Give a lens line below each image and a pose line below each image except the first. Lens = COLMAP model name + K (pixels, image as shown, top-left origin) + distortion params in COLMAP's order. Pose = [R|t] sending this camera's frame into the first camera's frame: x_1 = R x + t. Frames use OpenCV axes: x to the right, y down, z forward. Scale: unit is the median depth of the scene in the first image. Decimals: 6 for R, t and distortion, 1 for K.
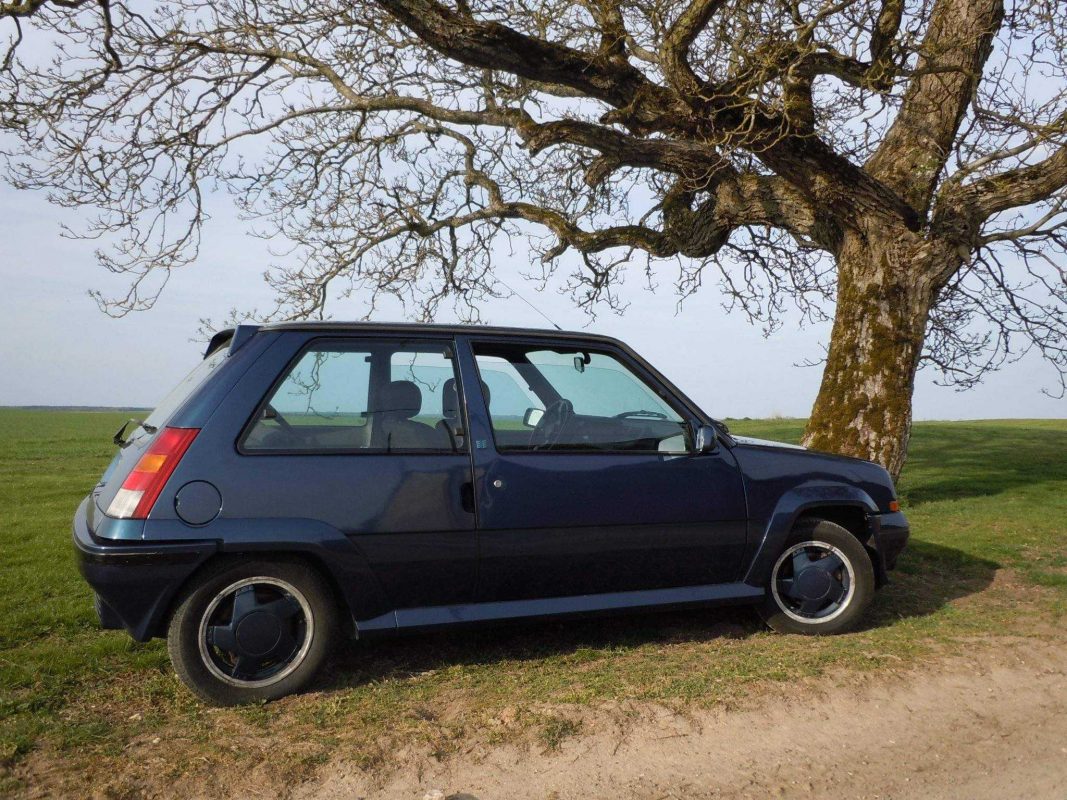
lens RADIAL K [[880.8, 0, 530.3], [0, 880.8, 399.5], [0, 0, 1]] dist [0.003735, -0.044274]
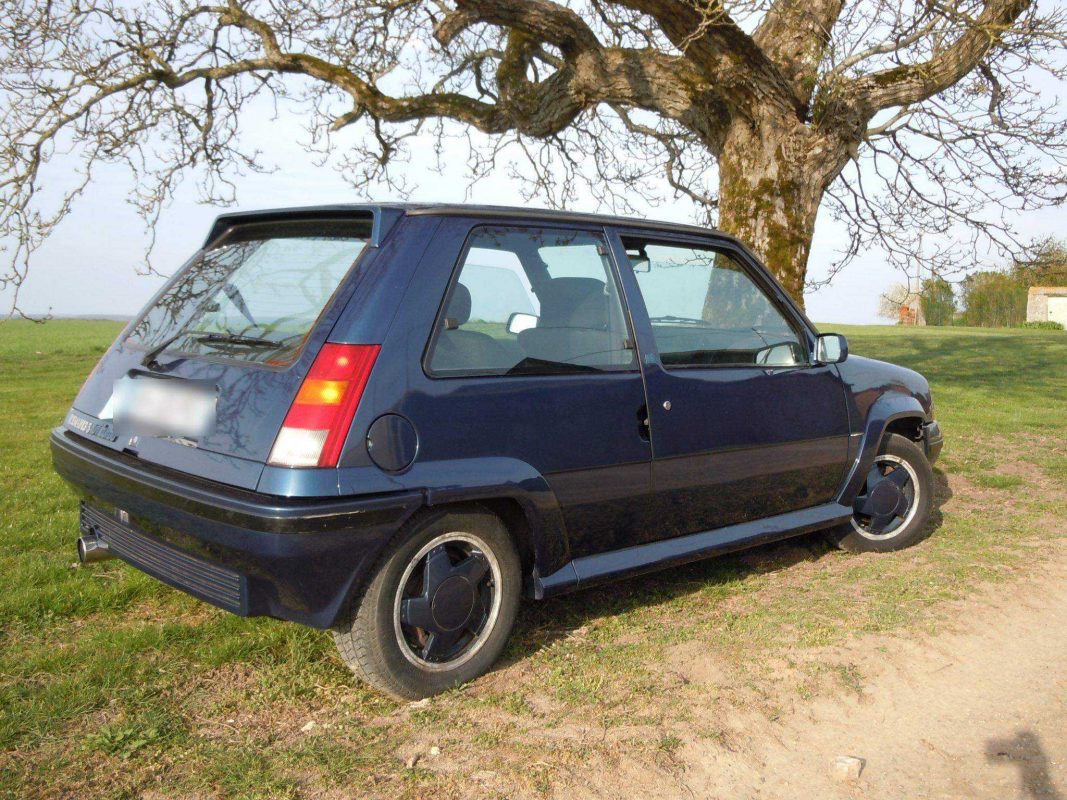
lens RADIAL K [[1014.7, 0, 527.1], [0, 1014.7, 394.6], [0, 0, 1]] dist [-0.028770, 0.000000]
pose [[0.943661, -0.024840, 0.329979, -0.229846], [-0.006684, 0.995544, 0.094056, -0.002775], [-0.330845, -0.090963, 0.939291, 0.060105]]
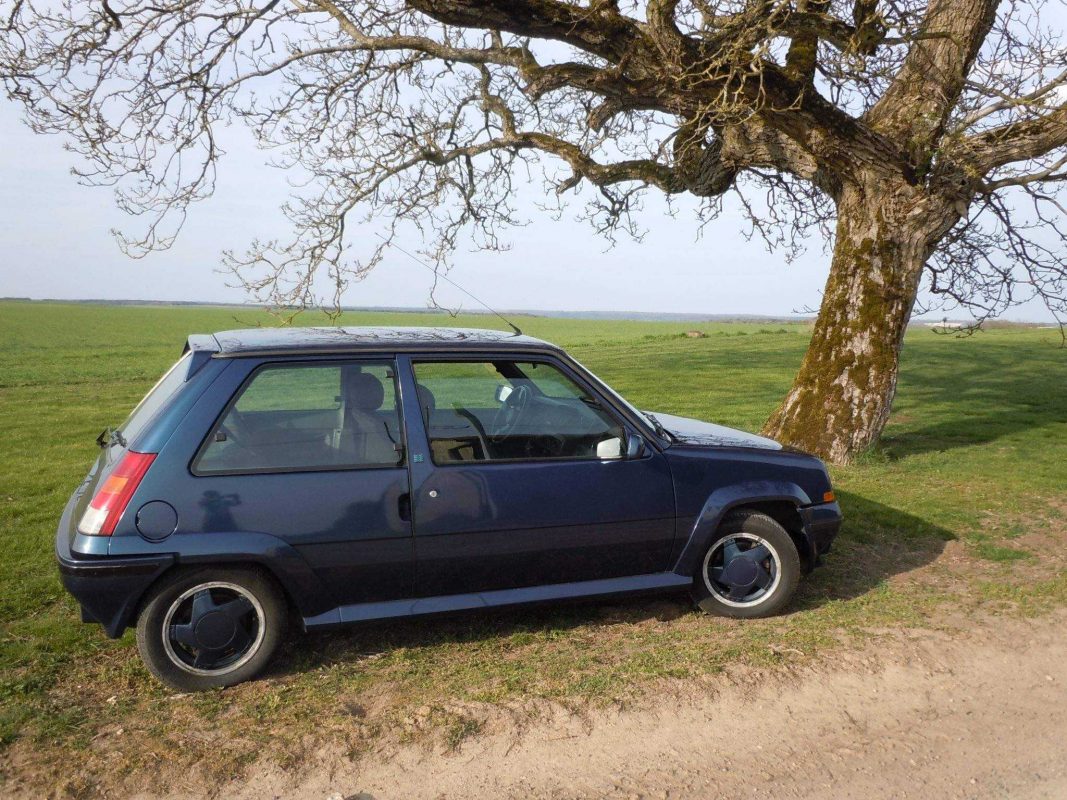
lens RADIAL K [[880.8, 0, 532.2], [0, 880.8, 395.7], [0, 0, 1]] dist [0.003735, -0.044274]
pose [[0.998741, 0.010251, -0.049107, 0.065725], [-0.004657, 0.993617, 0.112706, -0.071189], [0.049949, -0.112335, 0.992414, -0.033427]]
